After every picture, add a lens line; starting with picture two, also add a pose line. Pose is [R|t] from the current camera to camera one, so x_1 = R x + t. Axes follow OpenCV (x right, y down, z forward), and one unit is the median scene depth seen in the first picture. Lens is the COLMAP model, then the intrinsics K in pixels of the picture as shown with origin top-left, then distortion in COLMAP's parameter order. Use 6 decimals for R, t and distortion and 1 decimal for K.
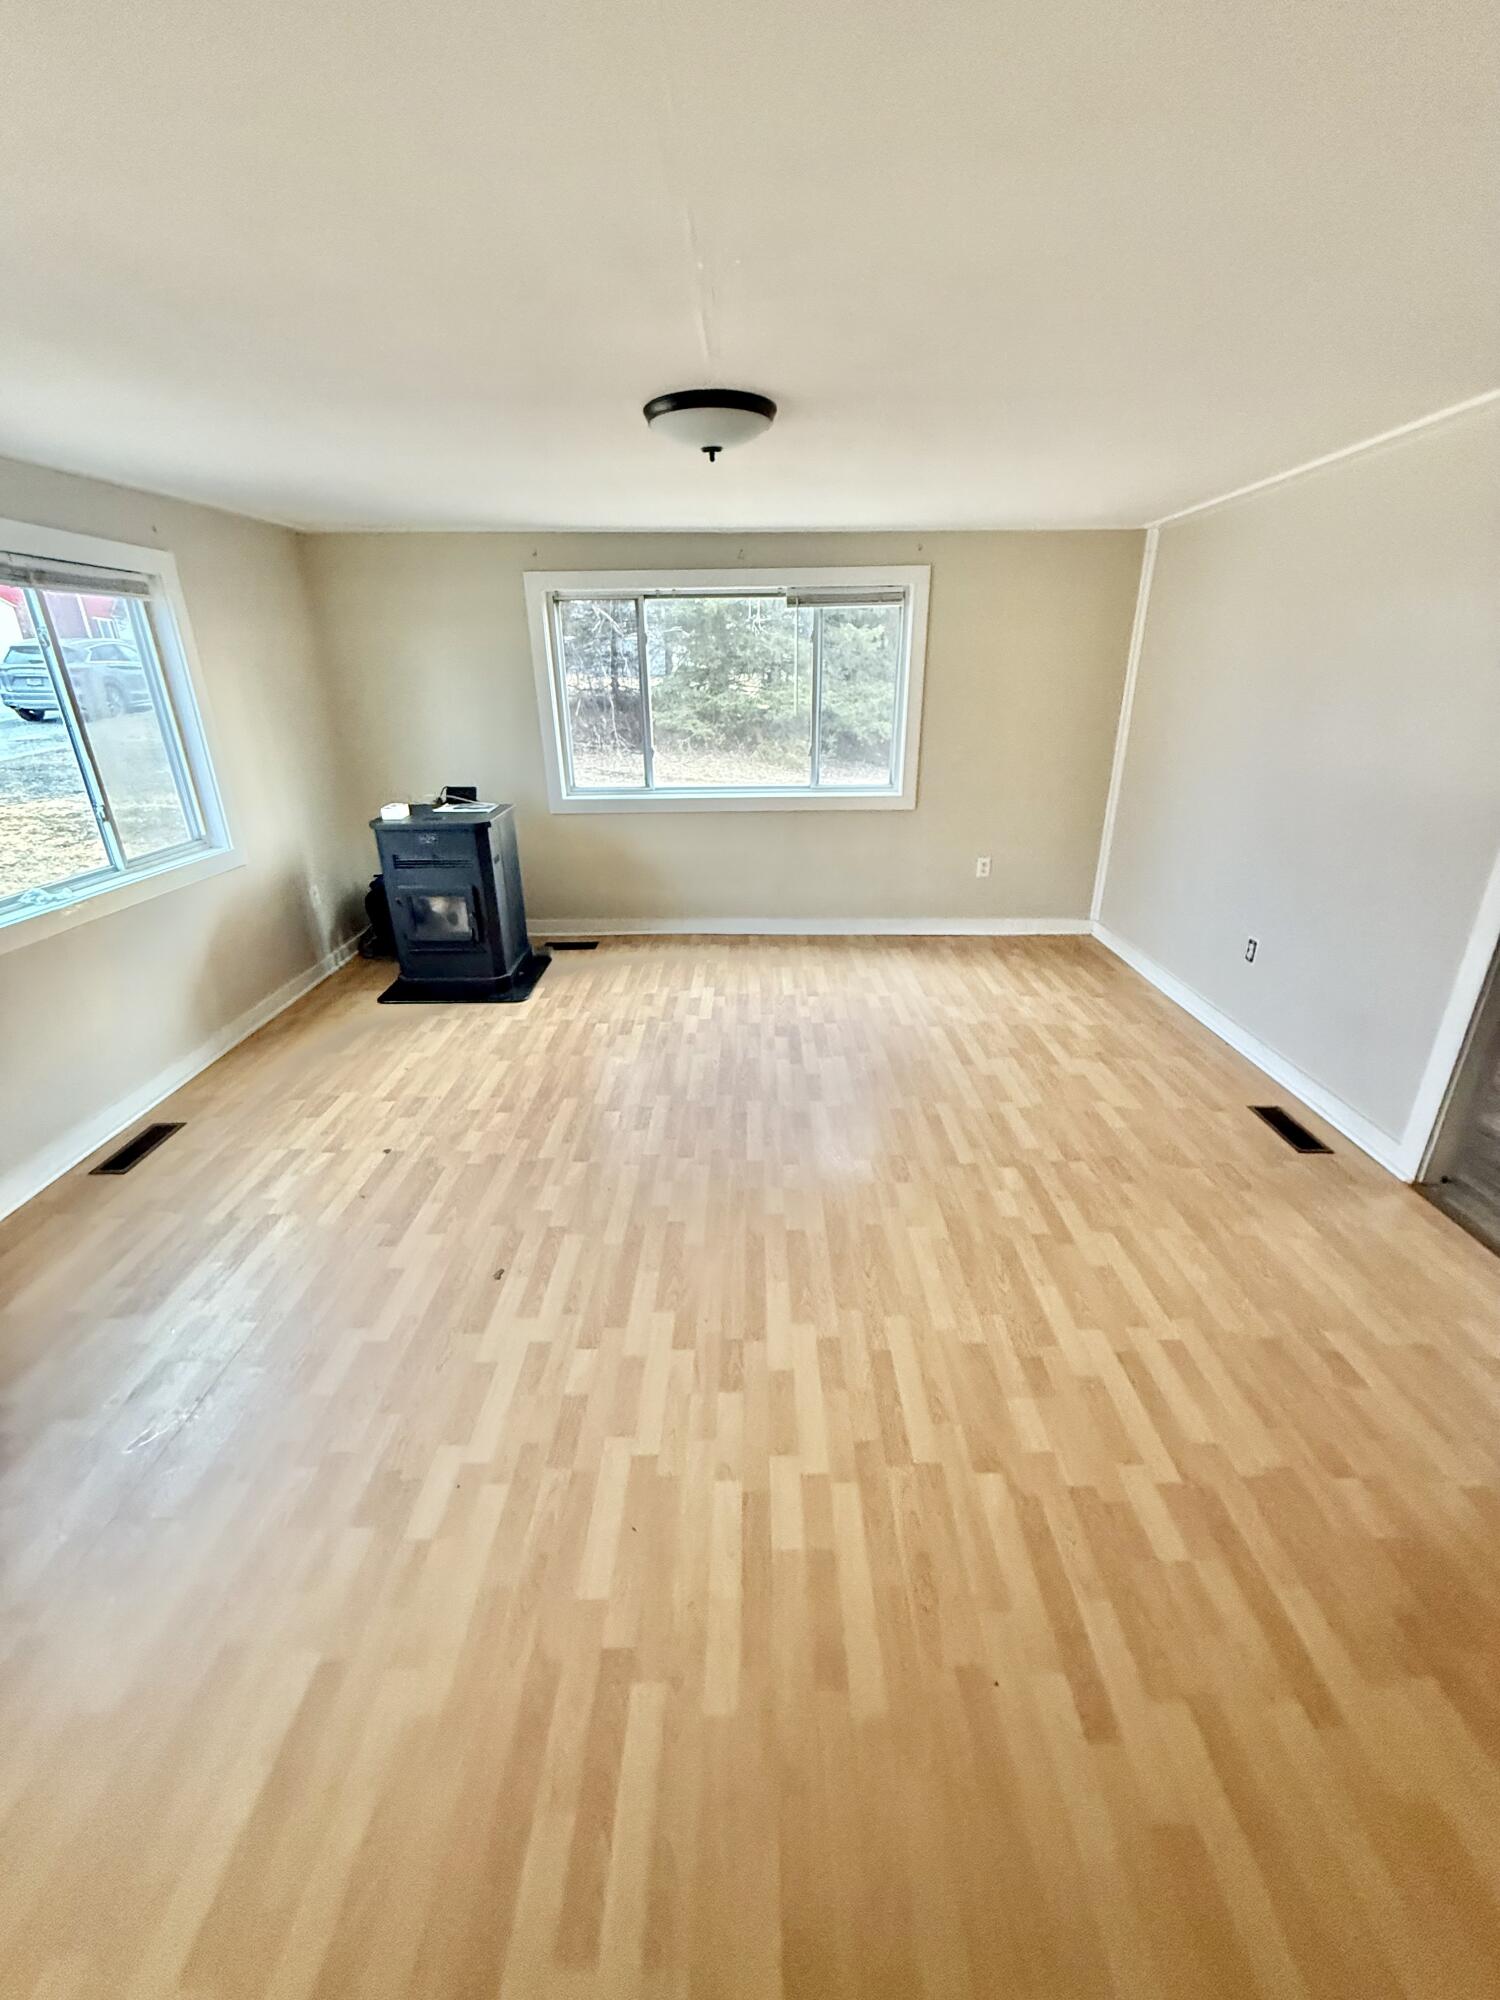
lens RADIAL K [[793.7, 0, 753.4], [0, 793.7, 1000.7], [0, 0, 1]] dist [-0.001525, 0.000298]
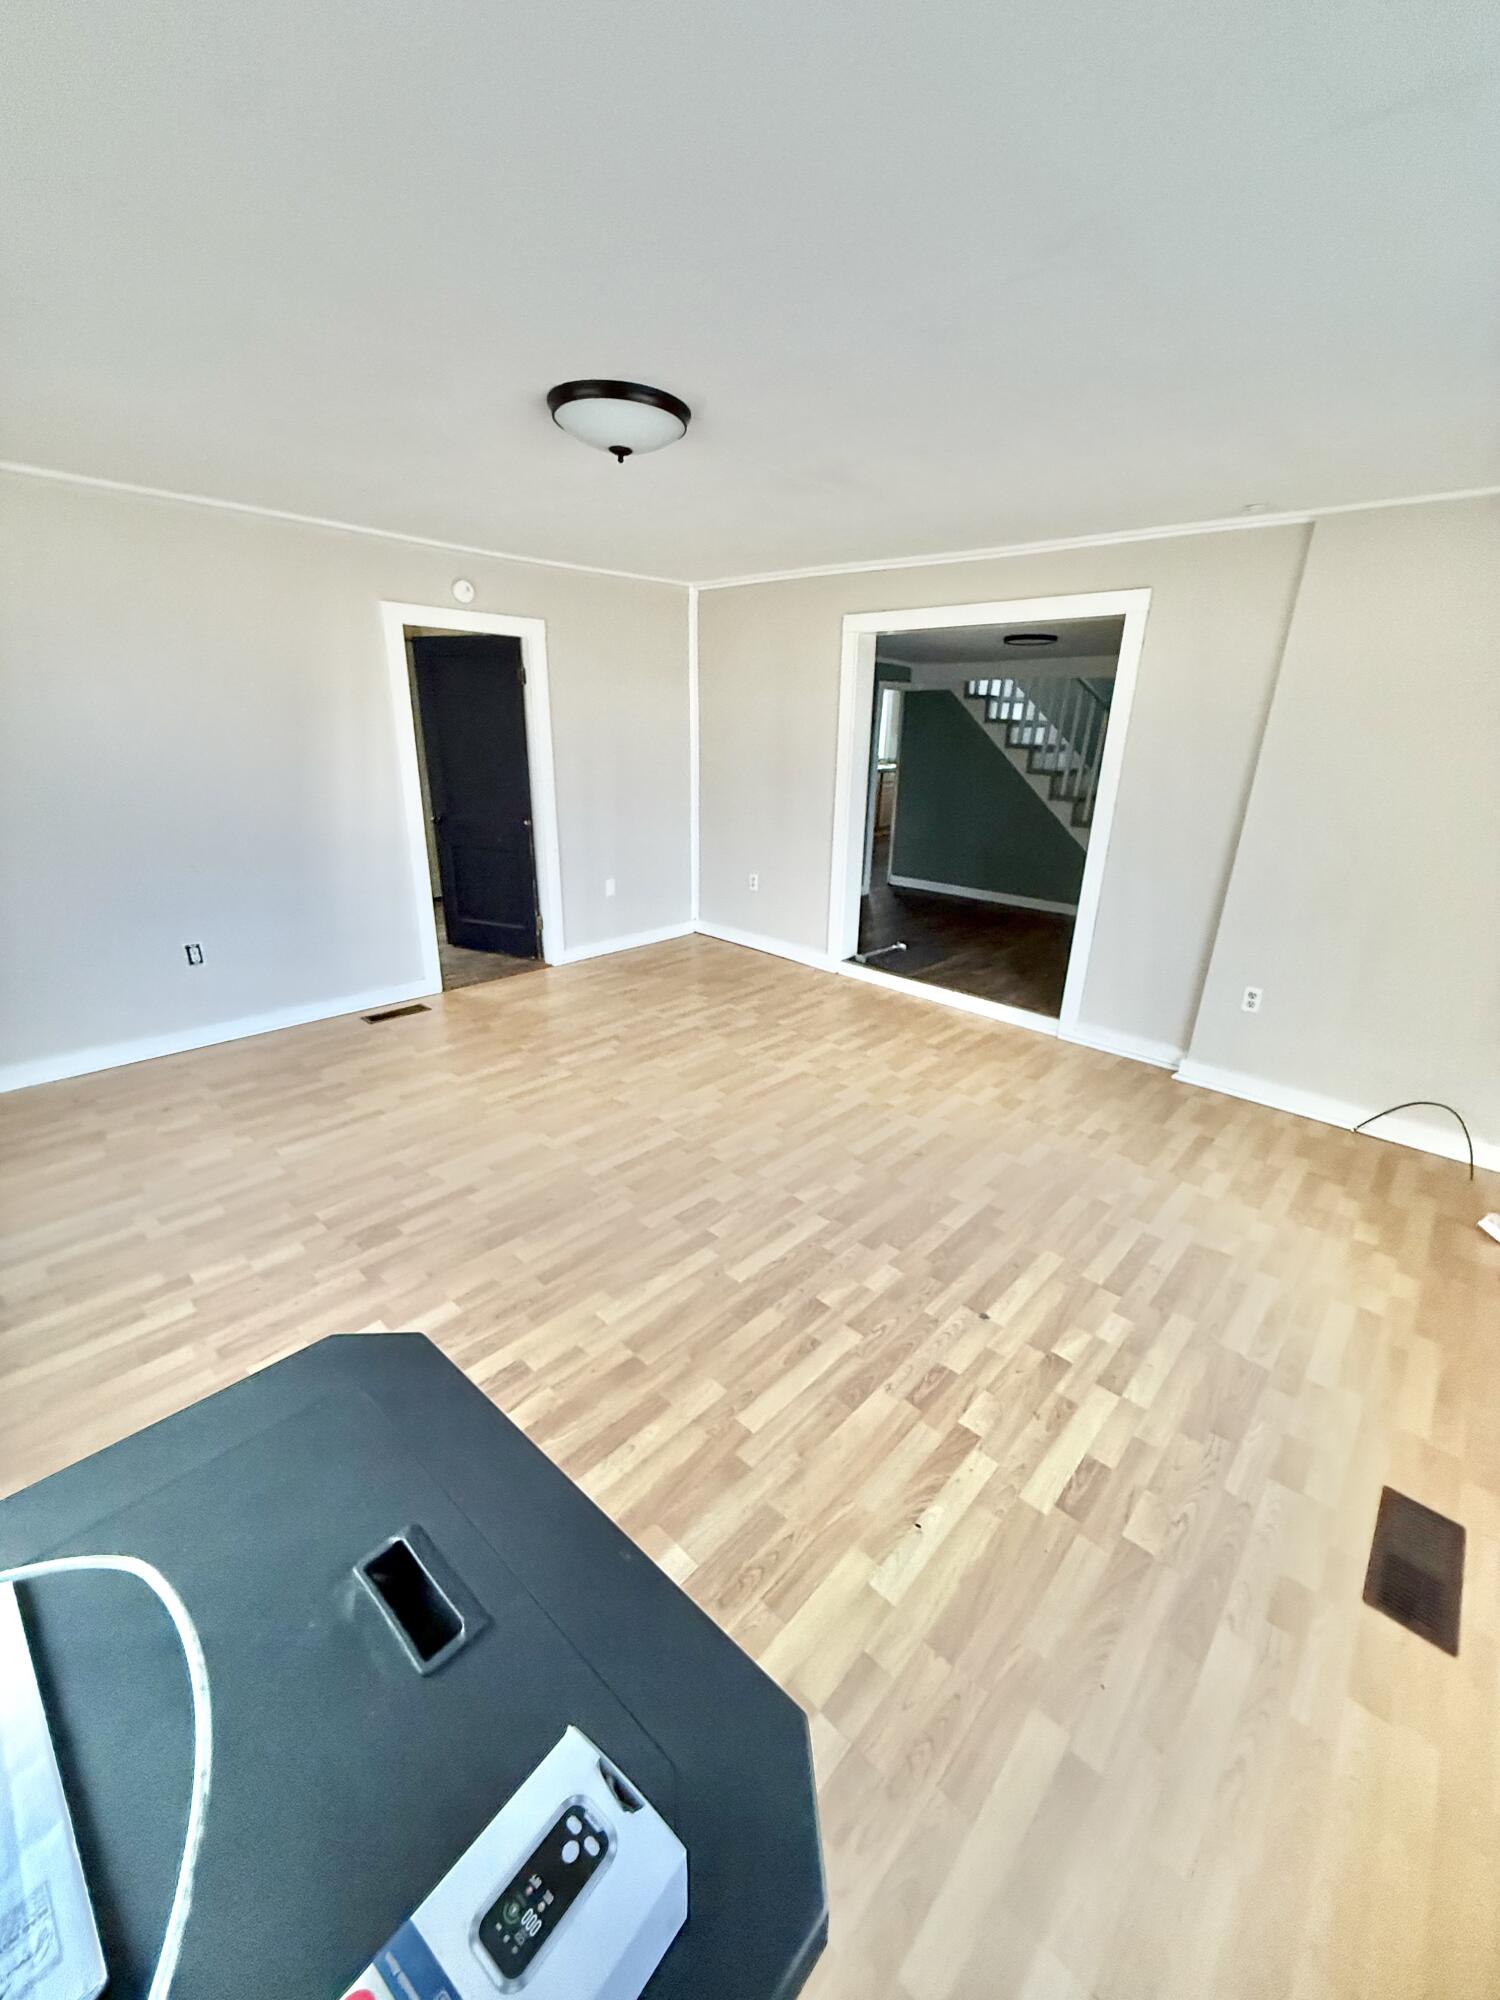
lens RADIAL K [[793.7, 0, 743.3], [0, 793.7, 1004.0], [0, 0, 1]] dist [-0.001525, 0.000298]
pose [[-0.729035, -0.238302, 0.641655, -0.653243], [0.241280, 0.787795, 0.566713, -0.482468], [-0.640541, 0.567972, -0.516832, 1.262015]]
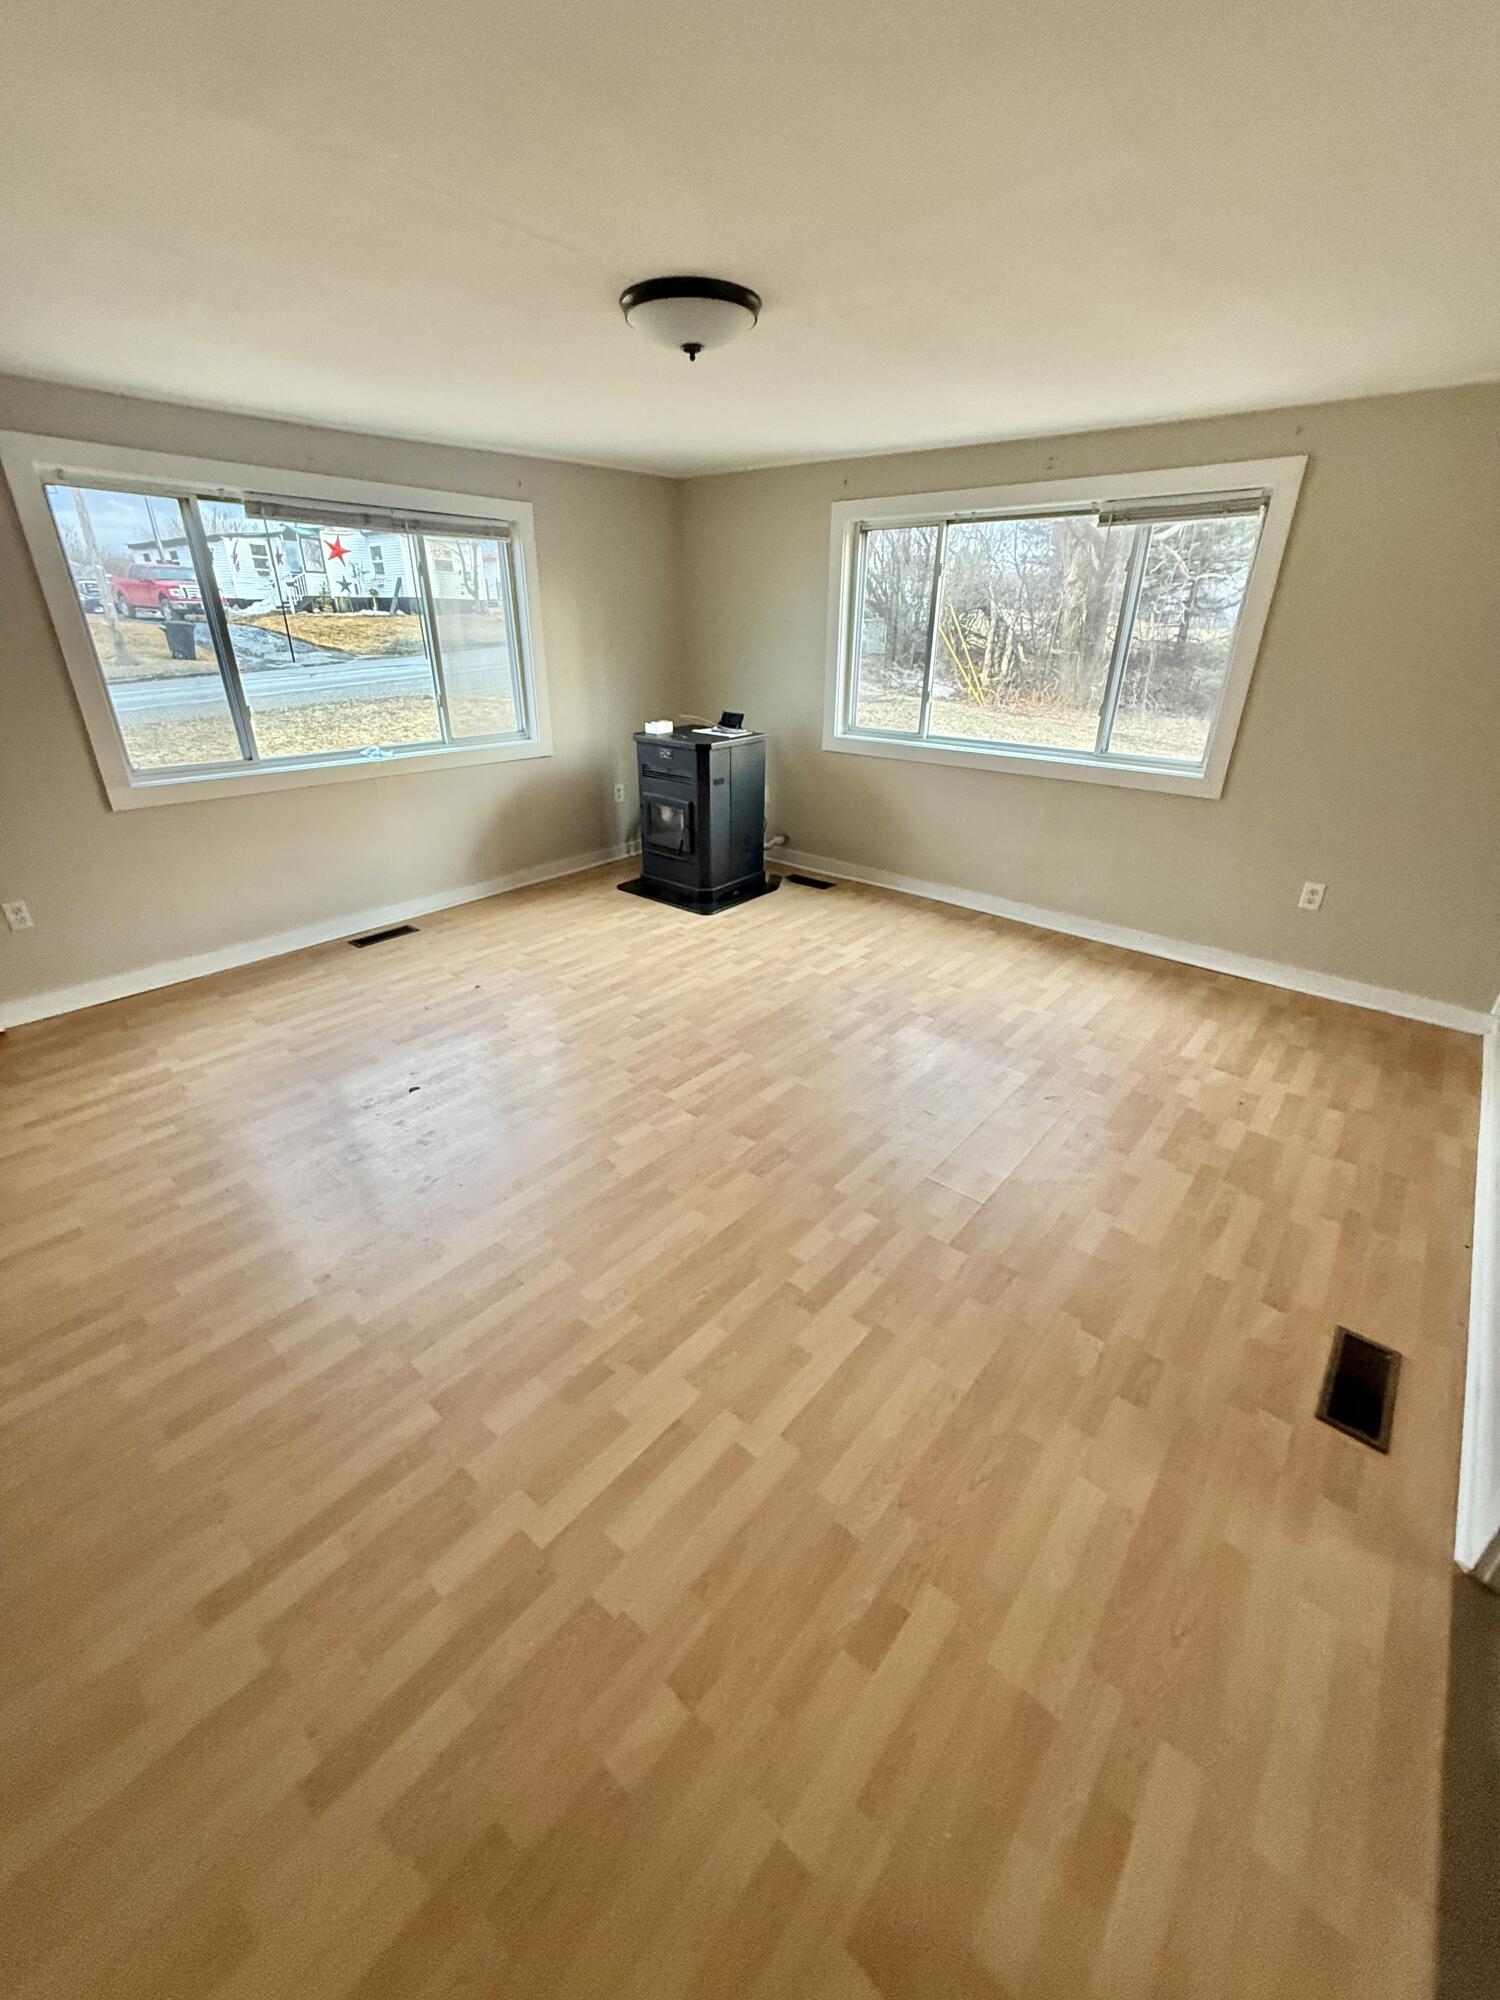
lens RADIAL K [[793.7, 0, 750.7], [0, 793.7, 1001.3], [0, 0, 1]] dist [-0.001525, 0.000298]
pose [[0.763661, 0.295535, -0.574005, 0.552505], [-0.264103, 0.954285, 0.139963, -0.073190], [0.589128, 0.044713, 0.806802, 0.223790]]
